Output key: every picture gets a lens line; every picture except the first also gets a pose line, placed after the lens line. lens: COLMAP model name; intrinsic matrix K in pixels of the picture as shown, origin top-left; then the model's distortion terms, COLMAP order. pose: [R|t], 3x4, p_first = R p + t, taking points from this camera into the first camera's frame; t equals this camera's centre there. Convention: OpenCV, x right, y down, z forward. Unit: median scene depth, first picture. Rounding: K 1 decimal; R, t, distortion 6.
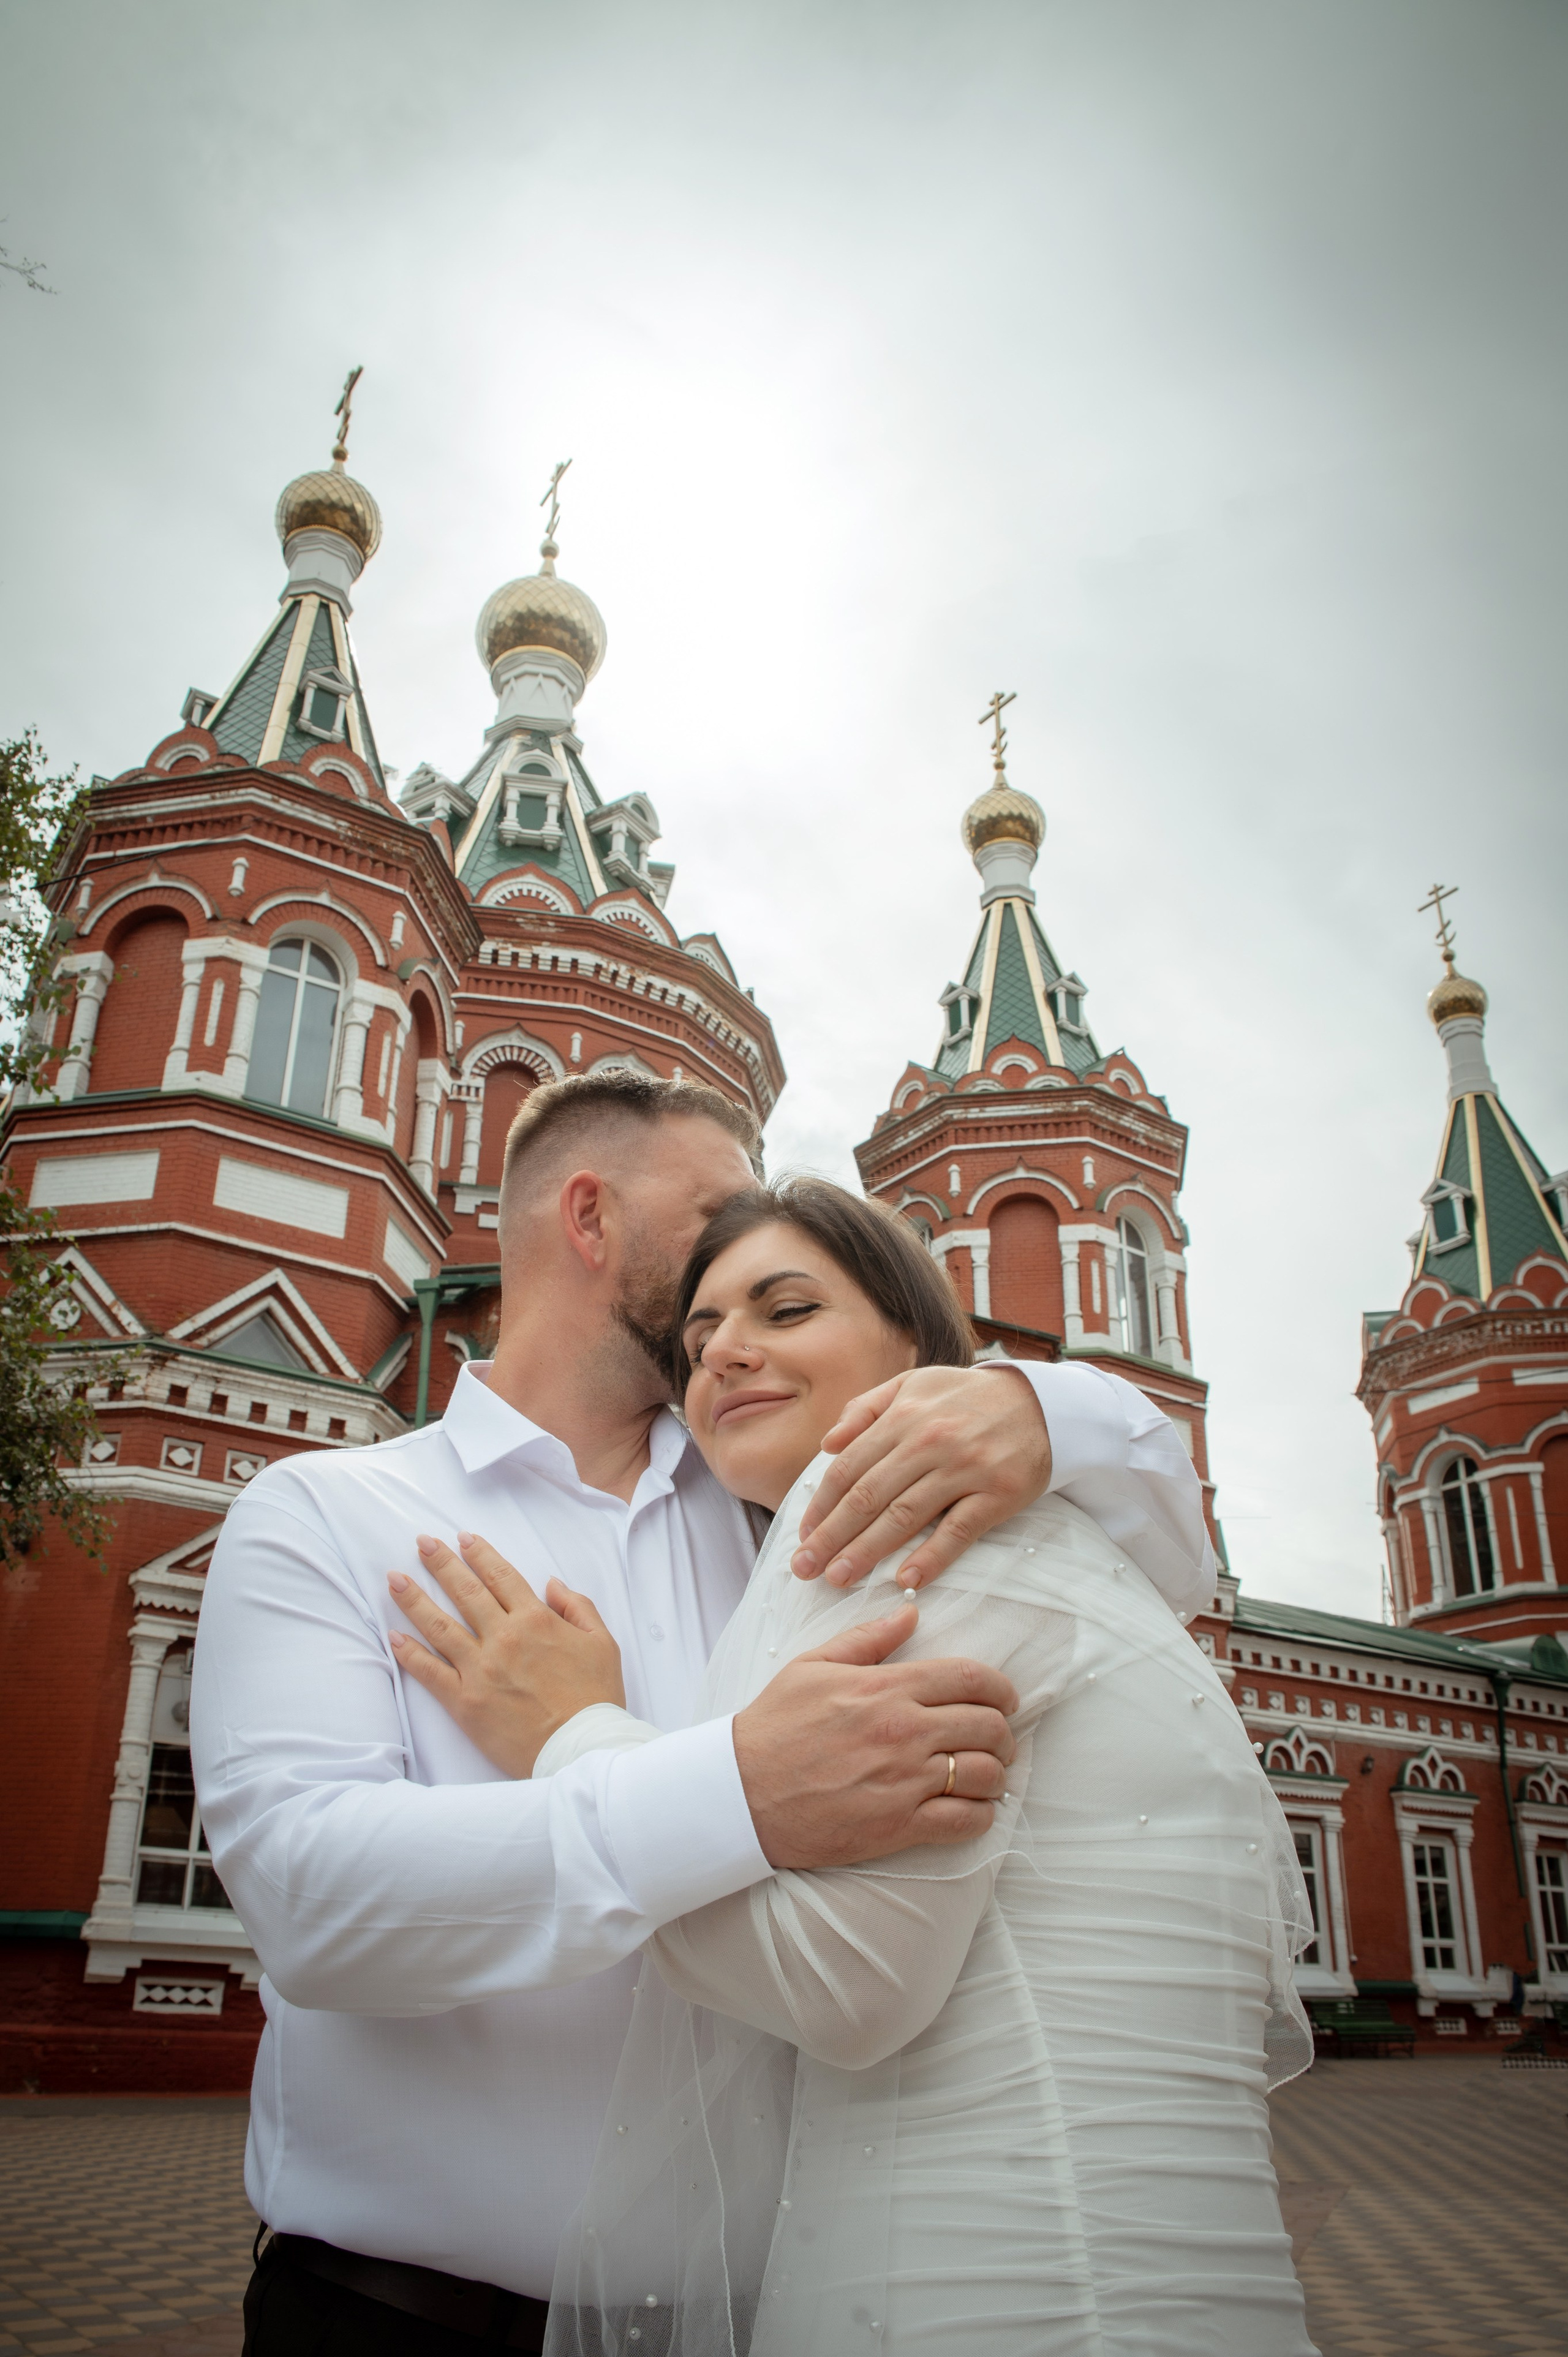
lens RADIAL K [[1665.0, 0, 792.5], [0, 1665.0, 1306.6], [0, 0, 1]] dist [-0.123481, 0.102626]
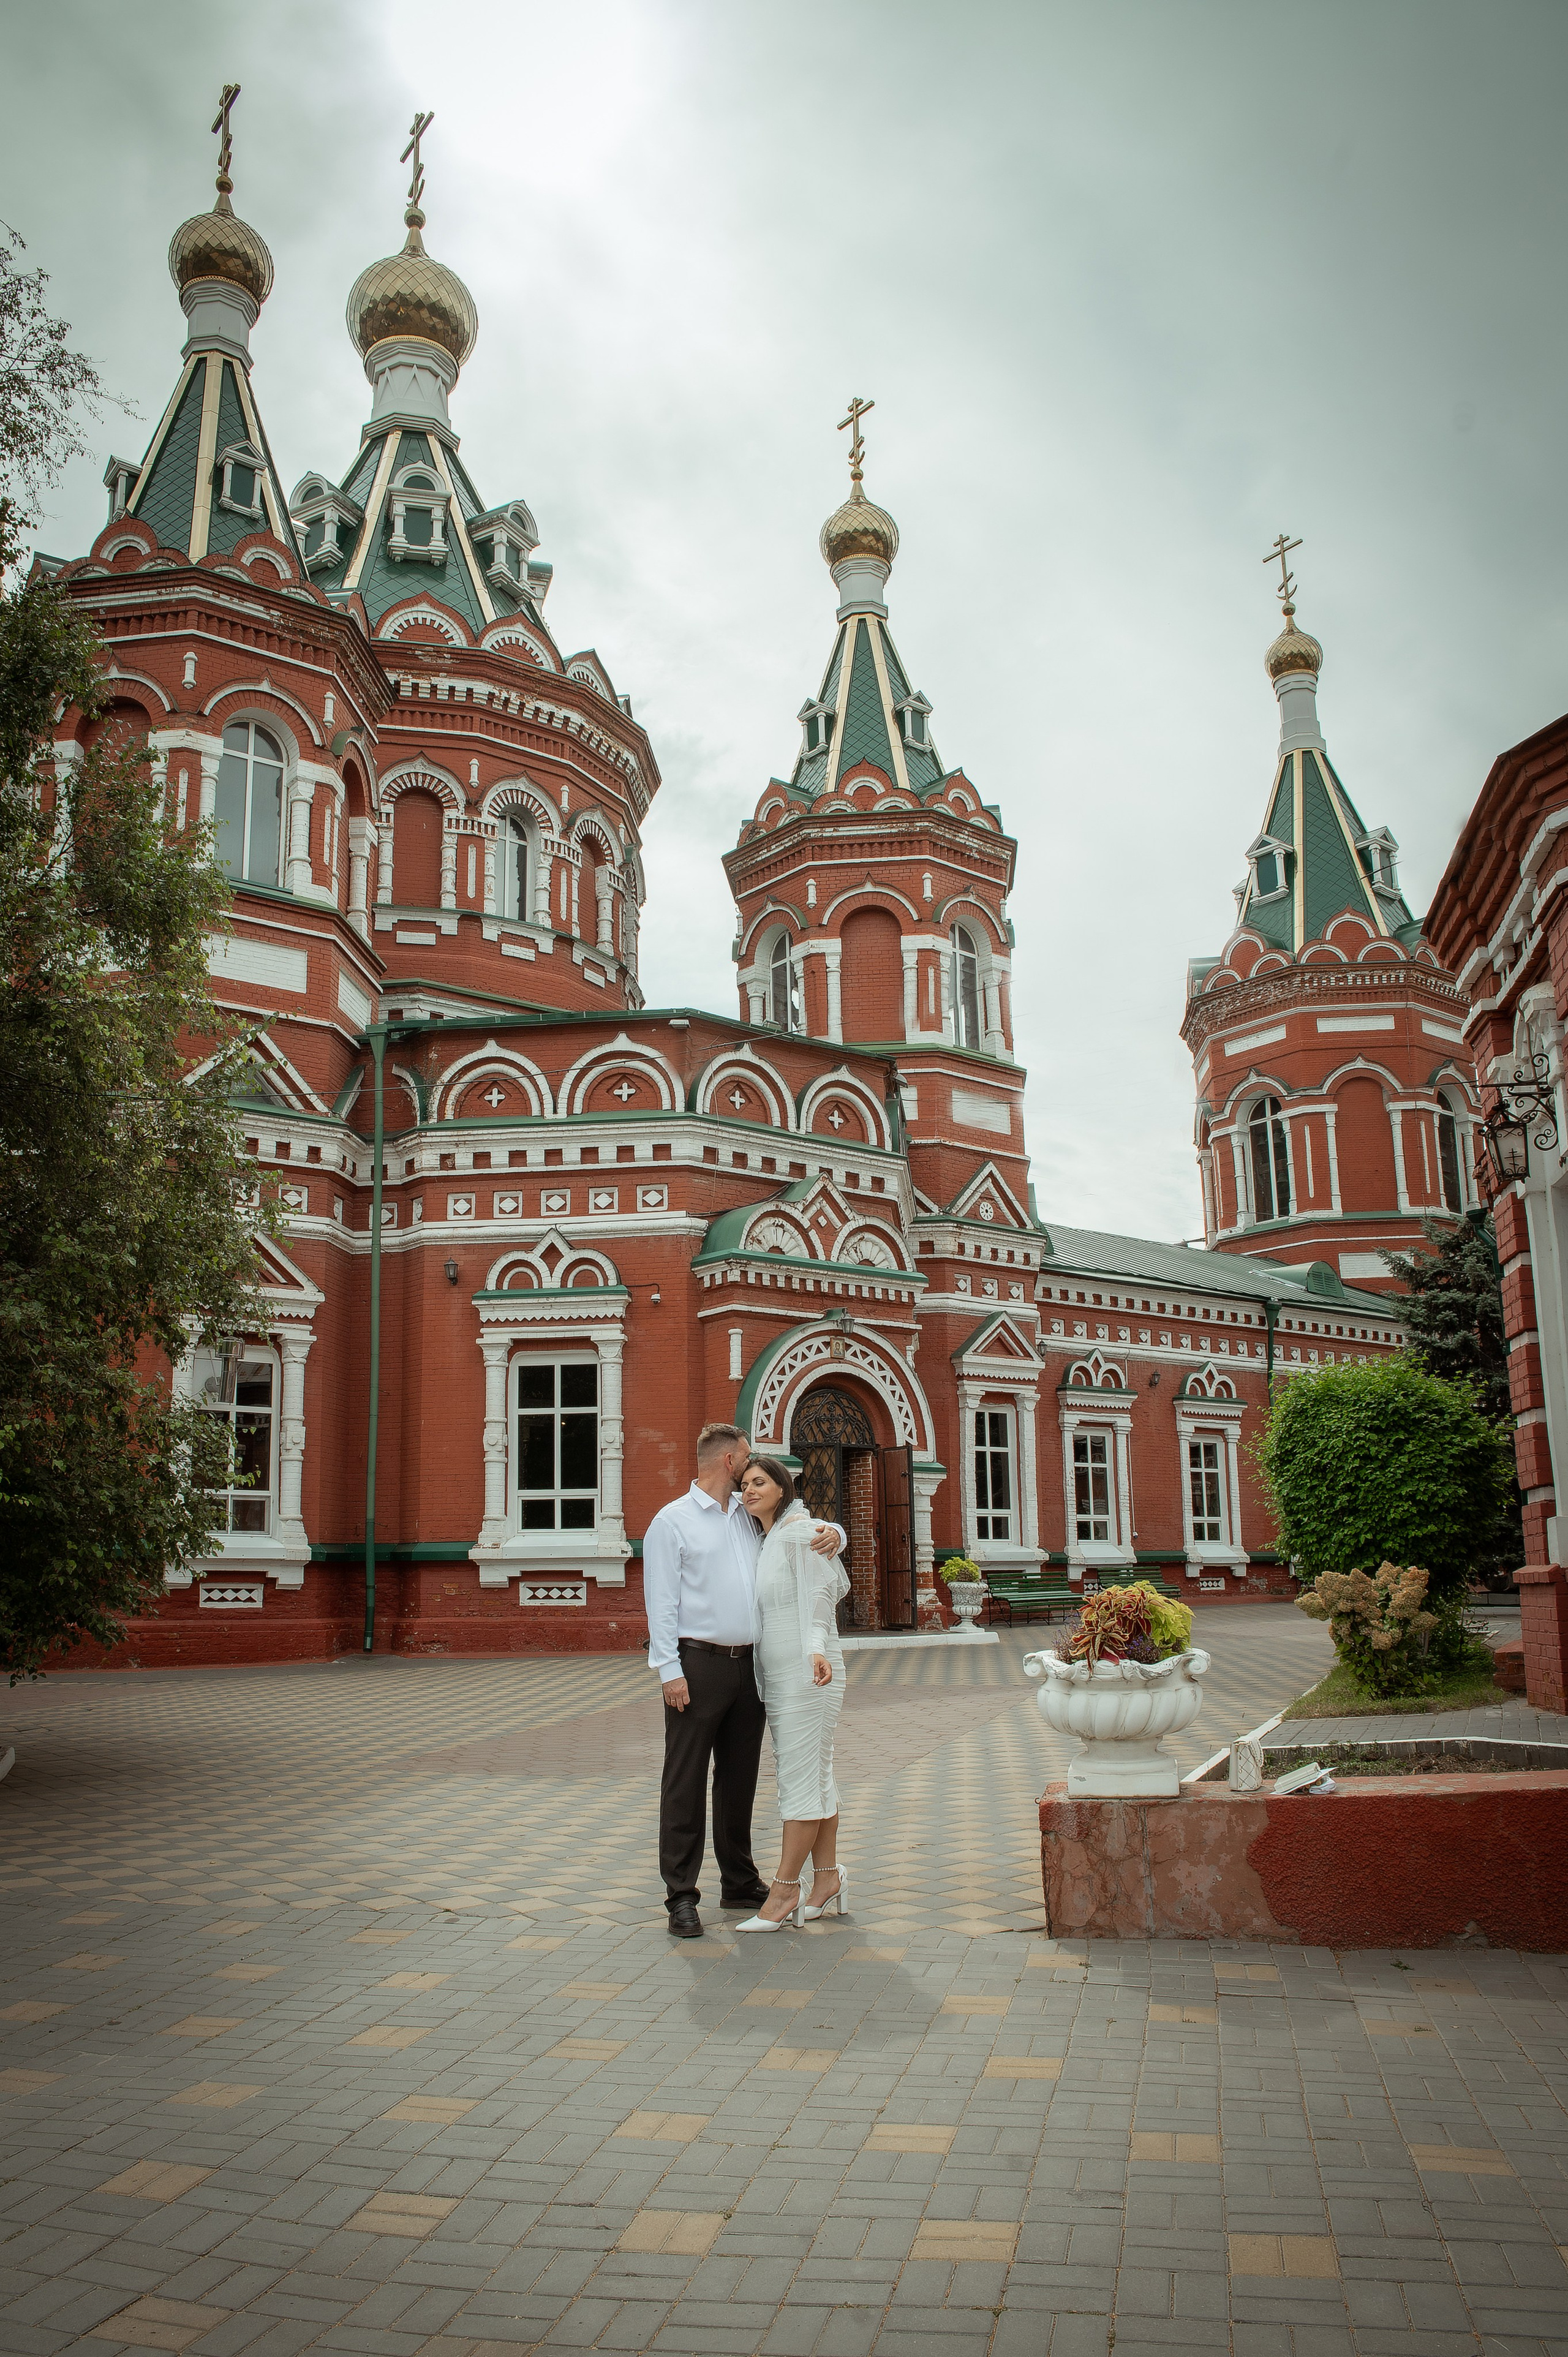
lens RADIAL K [[1693.5, 0, 793.8], [0, 1693.5, 1221.2], [0, 0, 1]] dist [-0.123170, 0.105972]
pose [[0.996524, -0.016666, 0.081616, -0.012553], [0.000321, 0.980542, 0.196308, -0.077558], [-0.083300, -0.195599, 0.977140, -0.169865]]
